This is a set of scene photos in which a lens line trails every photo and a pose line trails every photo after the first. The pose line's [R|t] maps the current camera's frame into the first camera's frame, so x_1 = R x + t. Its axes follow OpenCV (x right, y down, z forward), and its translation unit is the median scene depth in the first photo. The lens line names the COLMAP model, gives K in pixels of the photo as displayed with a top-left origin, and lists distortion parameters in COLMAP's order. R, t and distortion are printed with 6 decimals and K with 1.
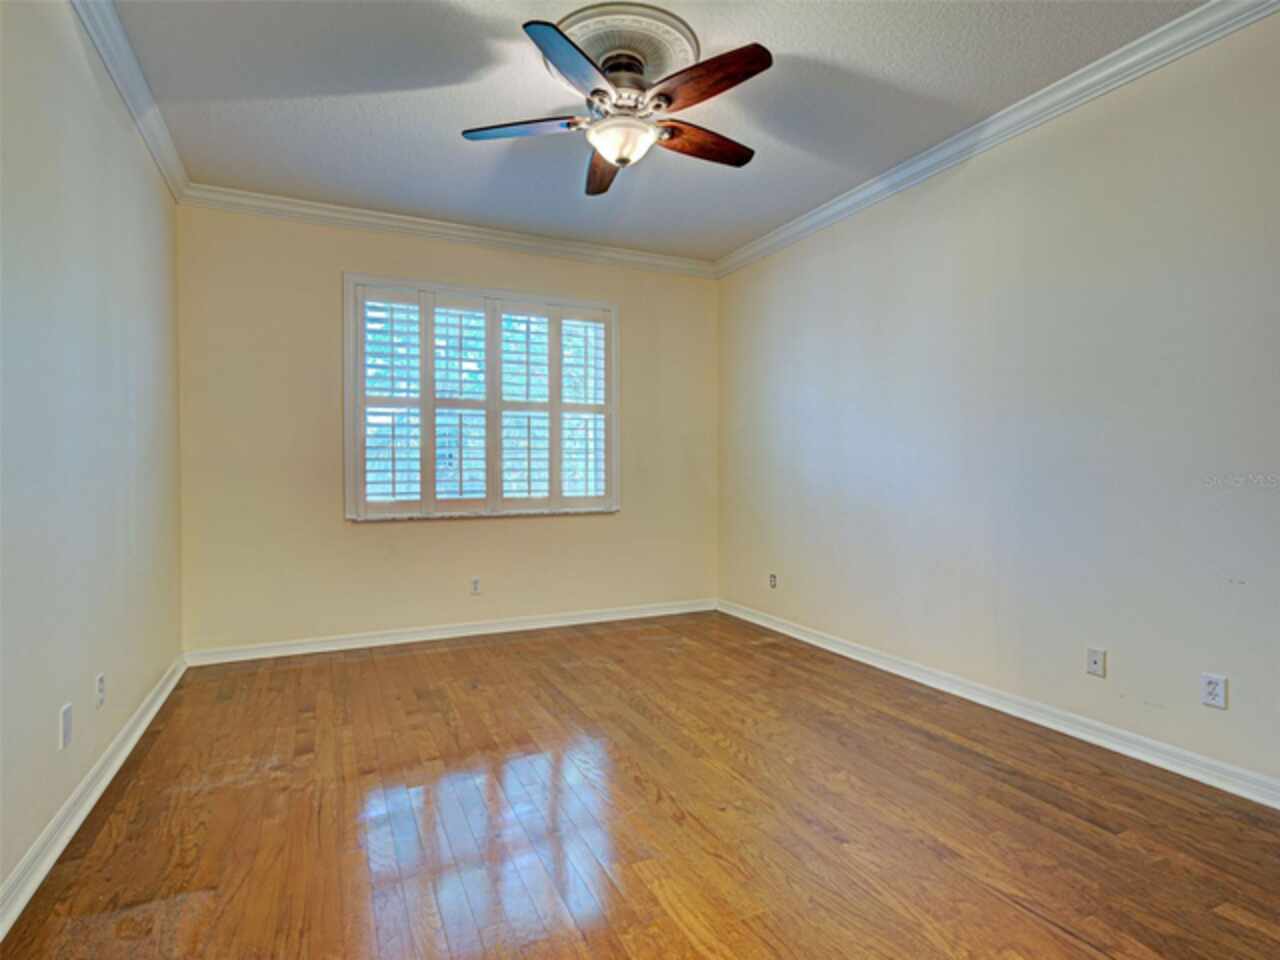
lens RADIAL K [[666.7, 0, 638.9], [0, 666.7, 477.2], [0, 0, 1]] dist [0.012804, -0.002972]
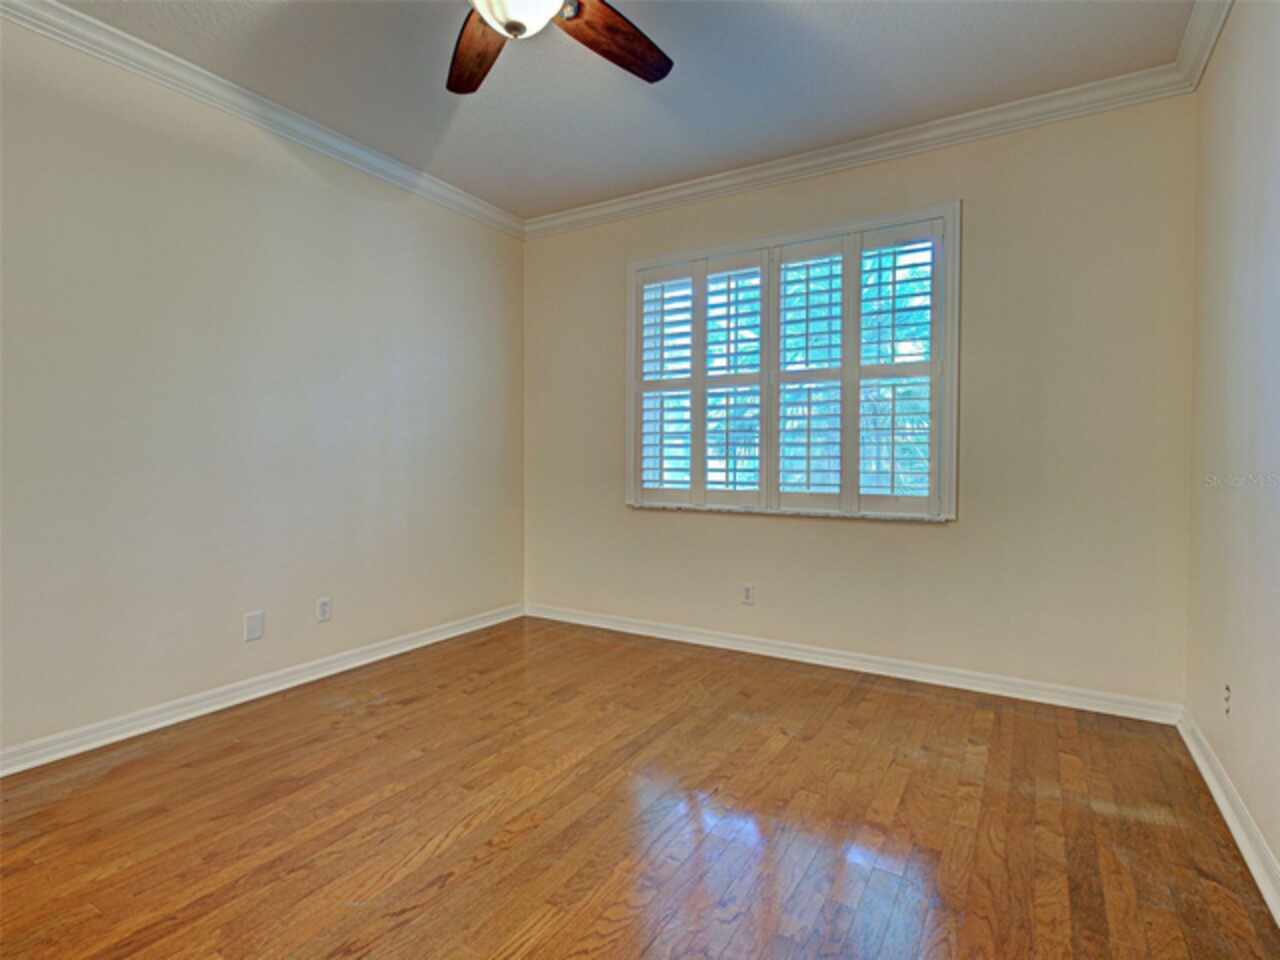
lens RADIAL K [[666.7, 0, 636.9], [0, 666.7, 472.7], [0, 0, 1]] dist [0.012804, -0.002972]
pose [[0.538353, 0.022021, -0.842431, 0.422390], [-0.017030, 0.999739, 0.015250, -0.001798], [0.842547, 0.006137, 0.538588, 0.462175]]
